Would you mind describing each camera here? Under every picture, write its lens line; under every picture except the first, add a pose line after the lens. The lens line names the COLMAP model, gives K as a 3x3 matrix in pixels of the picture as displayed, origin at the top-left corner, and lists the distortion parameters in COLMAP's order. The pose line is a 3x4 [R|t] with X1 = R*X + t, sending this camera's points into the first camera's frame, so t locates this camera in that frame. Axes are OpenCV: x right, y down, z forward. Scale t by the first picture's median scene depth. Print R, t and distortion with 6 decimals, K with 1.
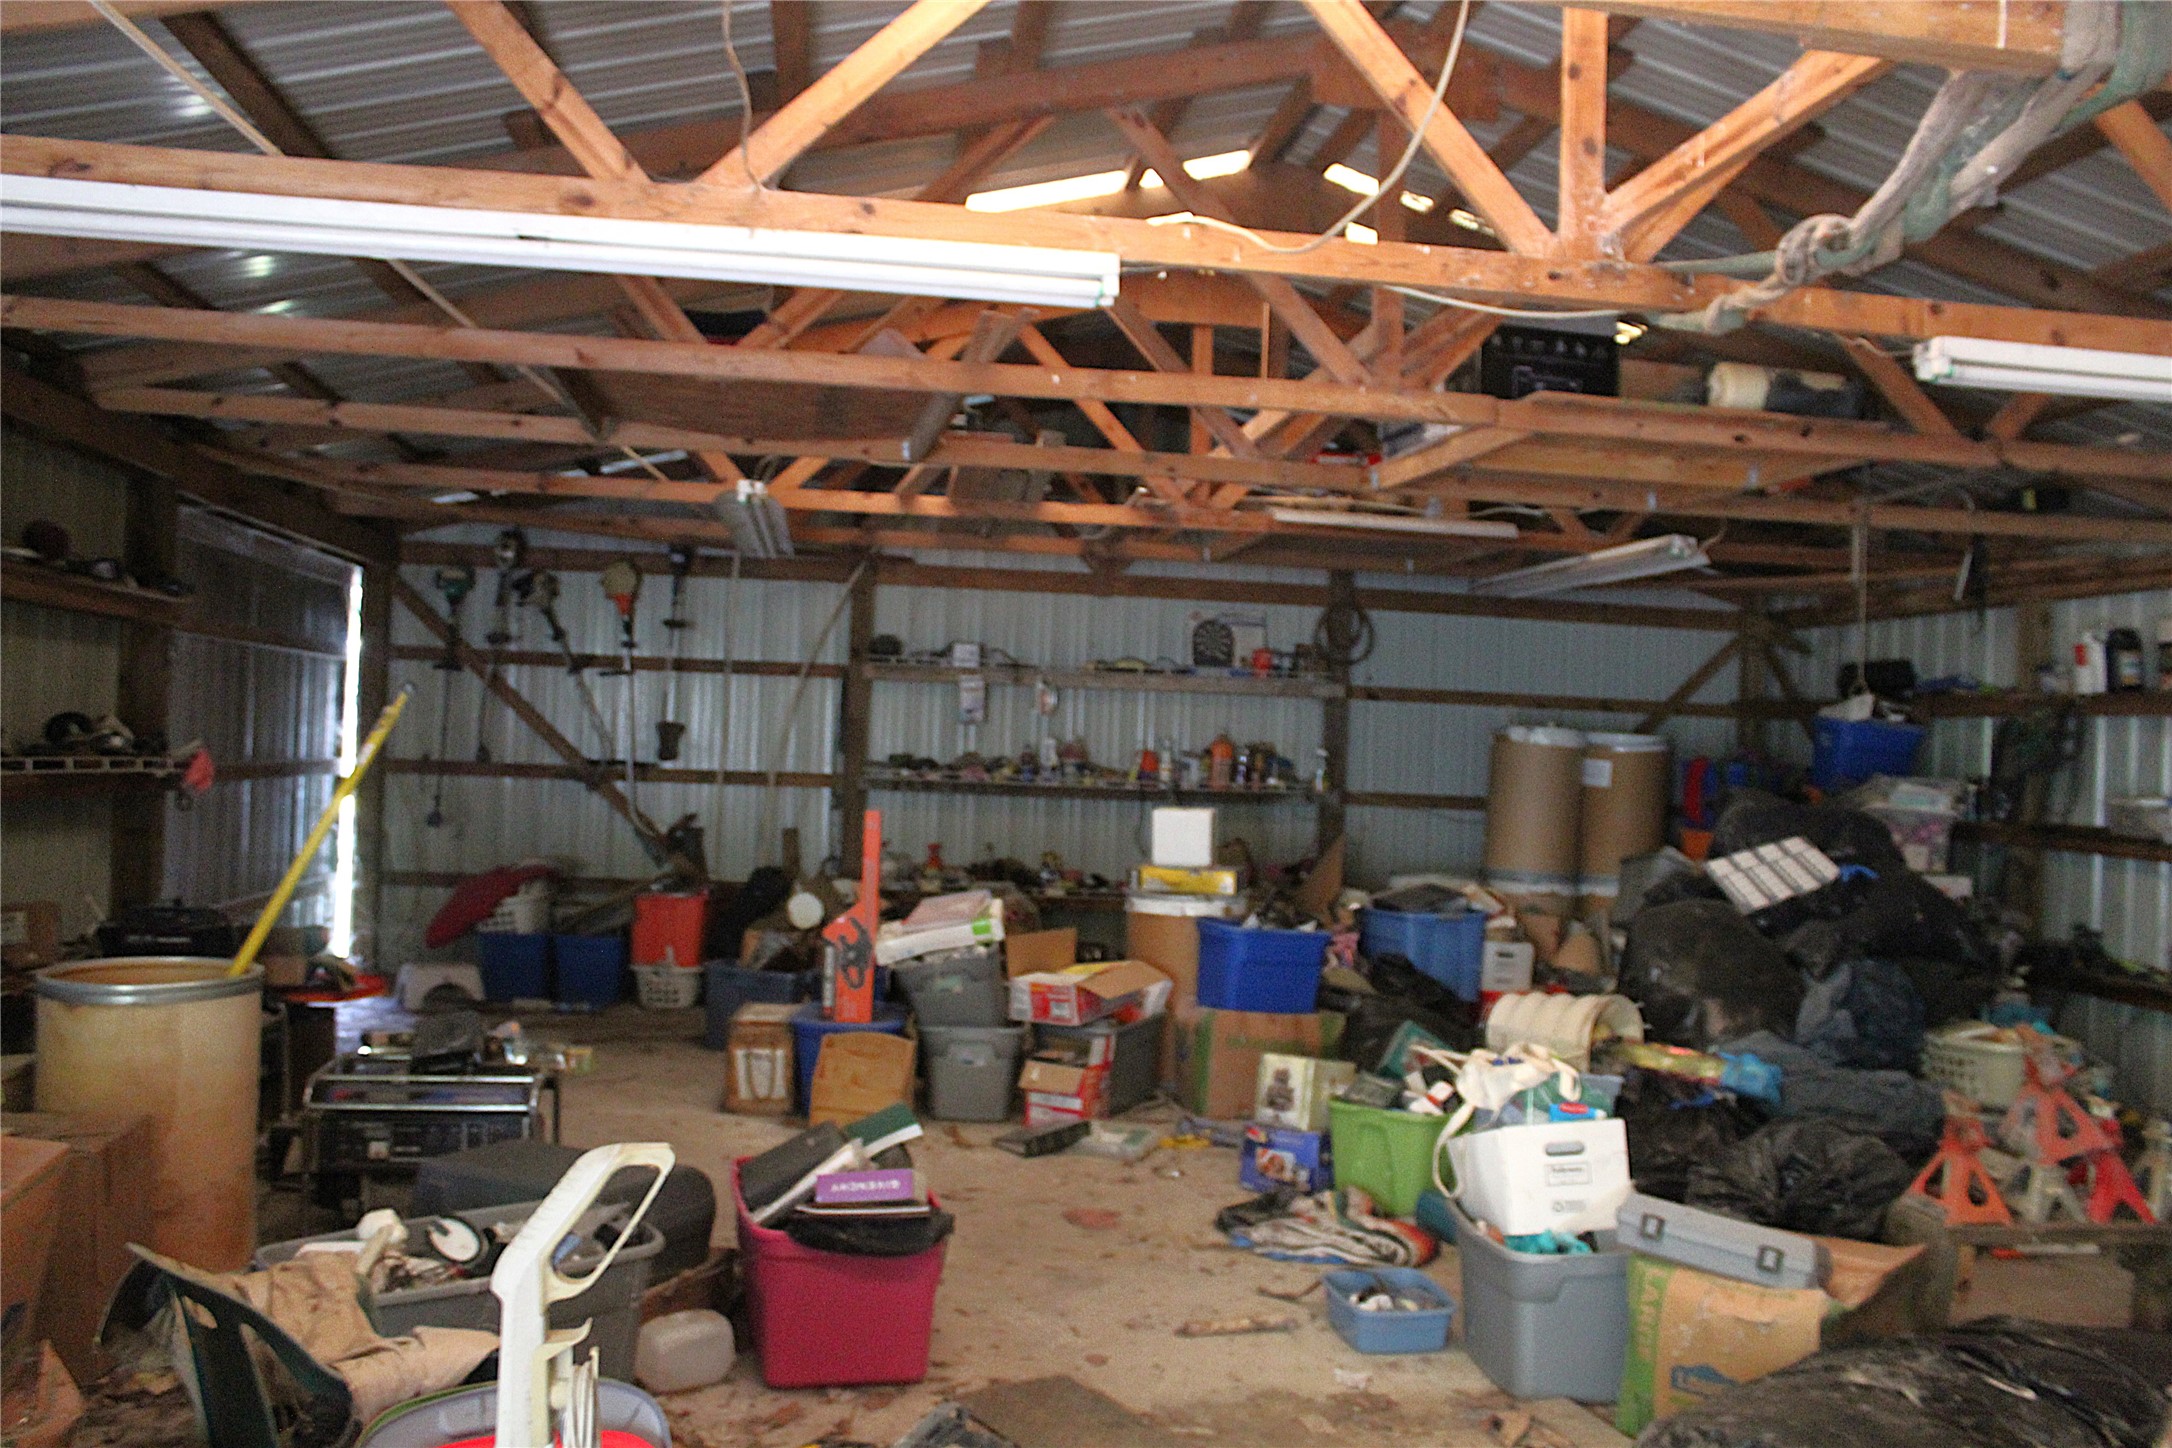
lens RADIAL K [[1782.9, 0, 1102.0], [0, 1782.9, 716.2], [0, 0, 1]] dist [-0.172012, 0.148194]
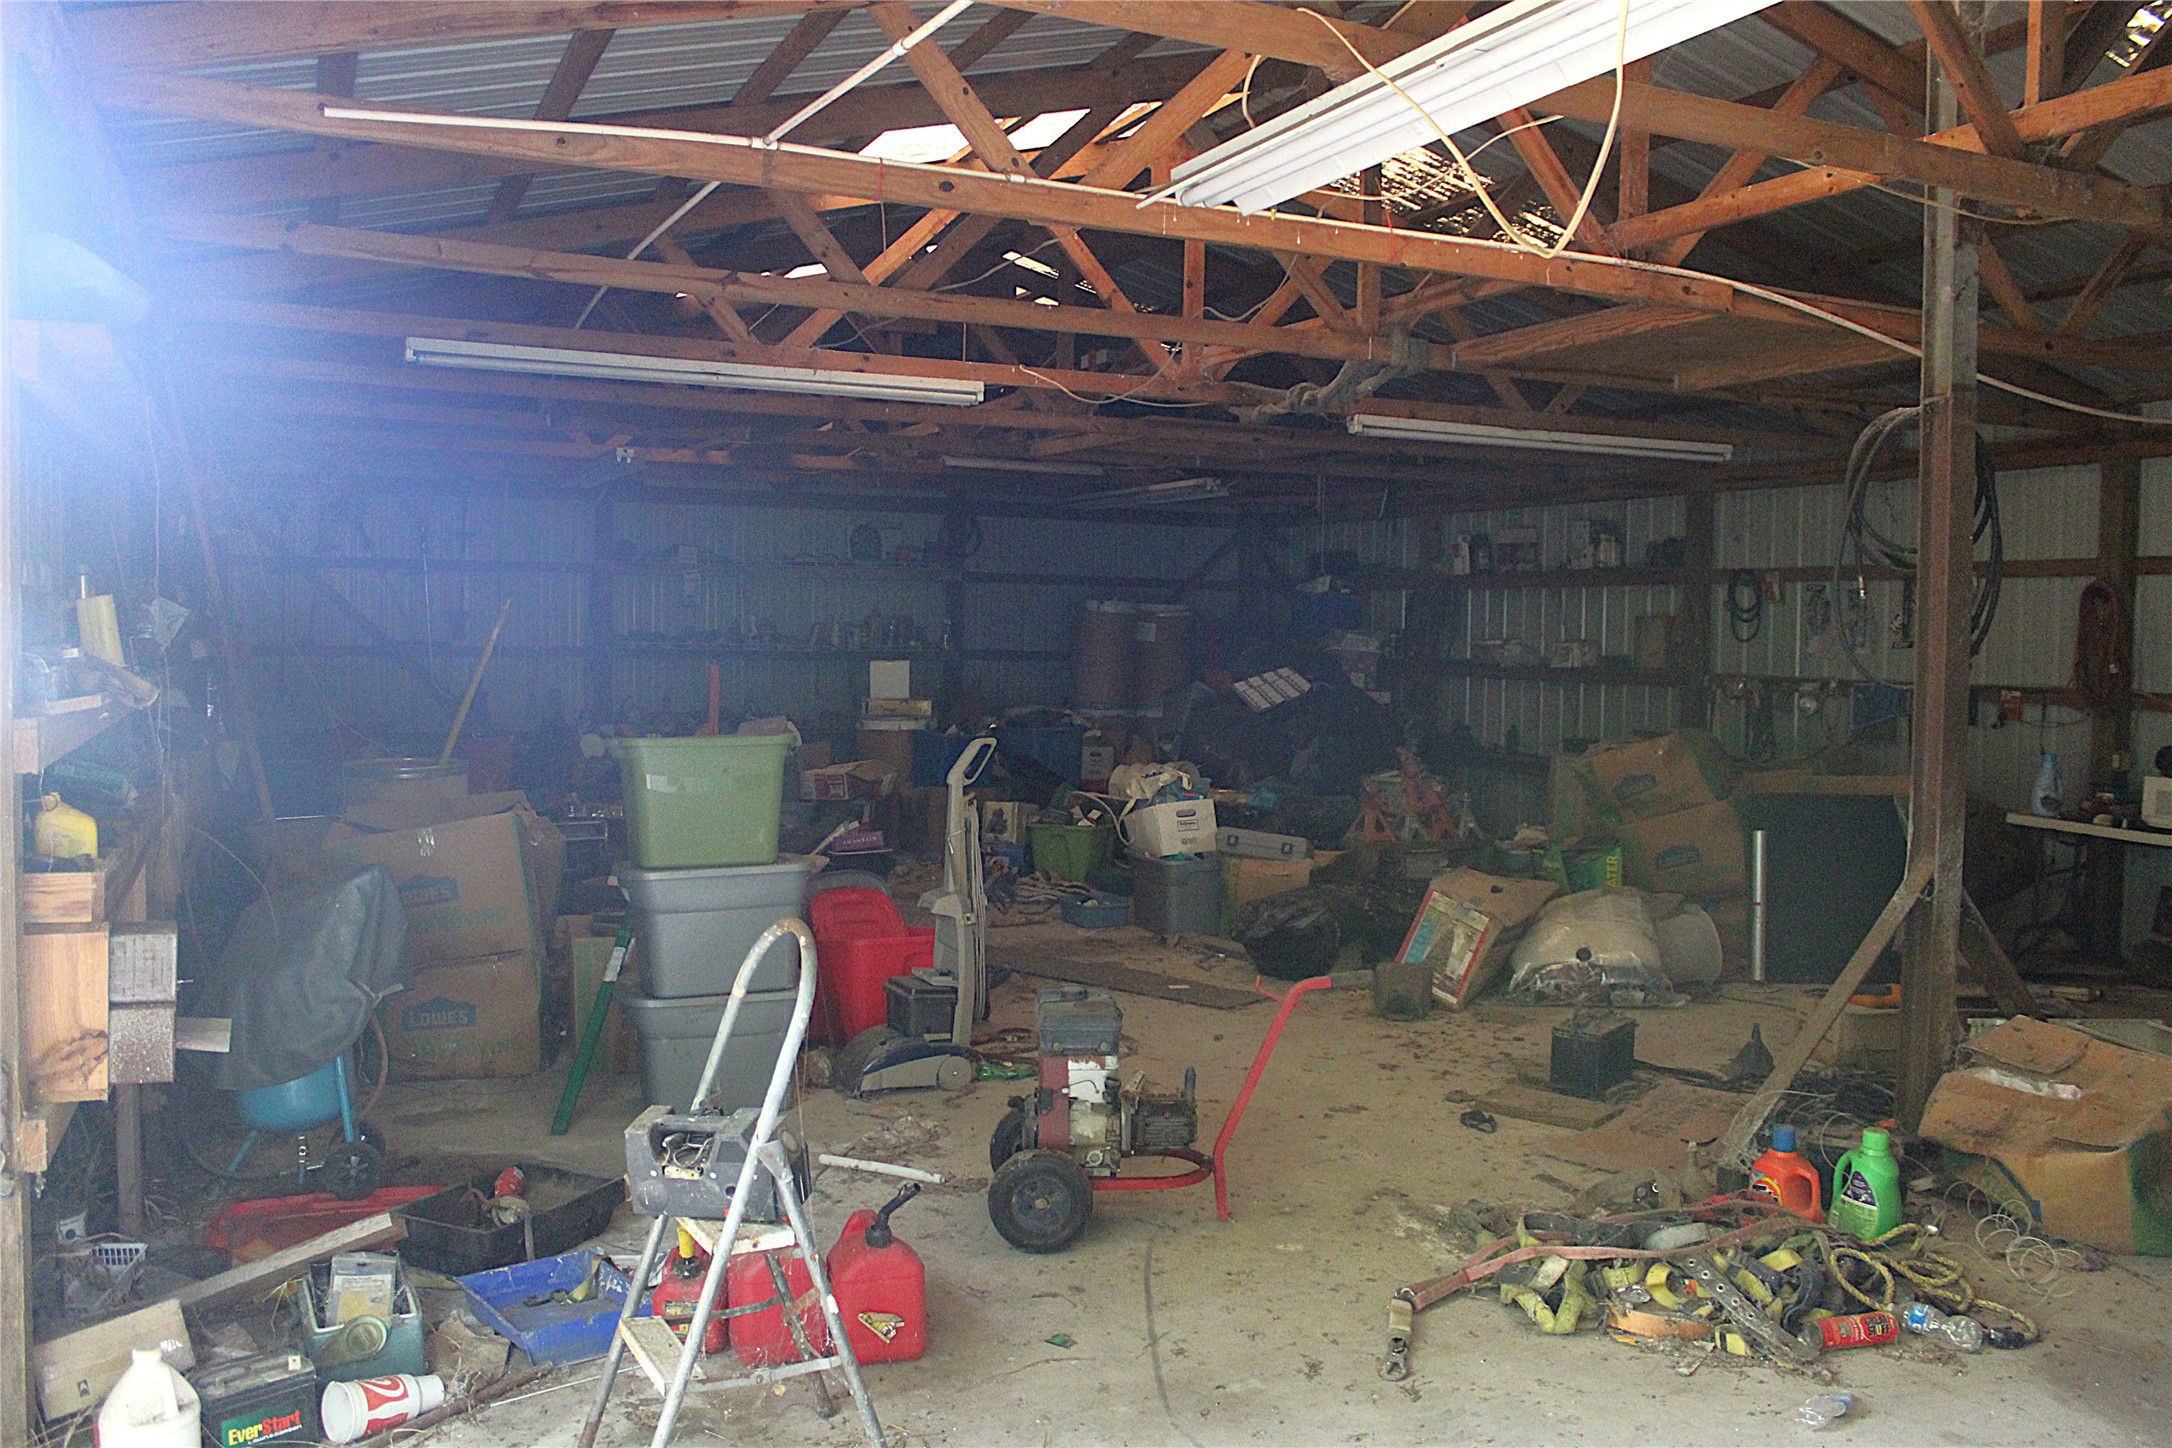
lens RADIAL K [[1782.9, 0, 1102.0], [0, 1782.9, 716.2], [0, 0, 1]] dist [-0.172012, 0.148194]
pose [[0.958757, -0.035607, 0.281987, -0.218099], [0.014924, 0.997060, 0.075158, -0.011443], [-0.283834, -0.067850, 0.956470, -0.504077]]
